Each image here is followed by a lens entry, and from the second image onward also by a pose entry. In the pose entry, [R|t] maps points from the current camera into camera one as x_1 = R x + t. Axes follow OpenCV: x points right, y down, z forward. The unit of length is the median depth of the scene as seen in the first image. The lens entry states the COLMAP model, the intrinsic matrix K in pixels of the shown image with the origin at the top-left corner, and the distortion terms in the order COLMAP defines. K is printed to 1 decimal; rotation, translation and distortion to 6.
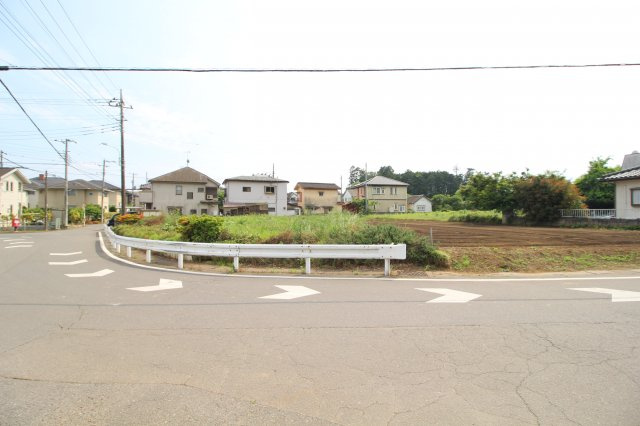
lens RADIAL K [[293.9, 0, 320.1], [0, 293.9, 209.8], [0, 0, 1]] dist [-0.001512, -0.013279]
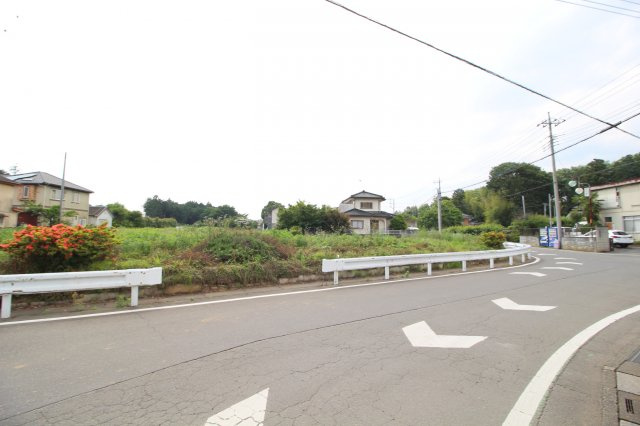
lens RADIAL K [[293.9, 0, 319.7], [0, 293.9, 208.5], [0, 0, 1]] dist [-0.001512, -0.013279]
pose [[0.130375, 0.084176, 0.987885, -0.561997], [-0.021663, 0.996393, -0.082042, 0.012355], [-0.991228, -0.010704, 0.131728, 0.460925]]
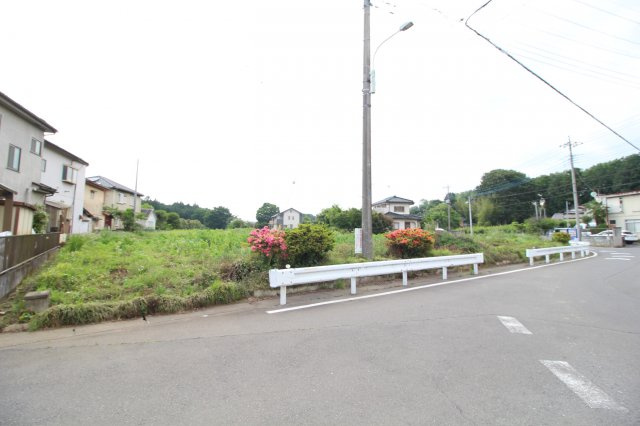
lens RADIAL K [[293.9, 0, 319.4], [0, 293.9, 210.0], [0, 0, 1]] dist [-0.001512, -0.013279]
pose [[0.050864, 0.082497, 0.995292, -0.705137], [-0.017935, 0.996497, -0.081680, 0.017862], [-0.998545, -0.013696, 0.052166, 0.712393]]
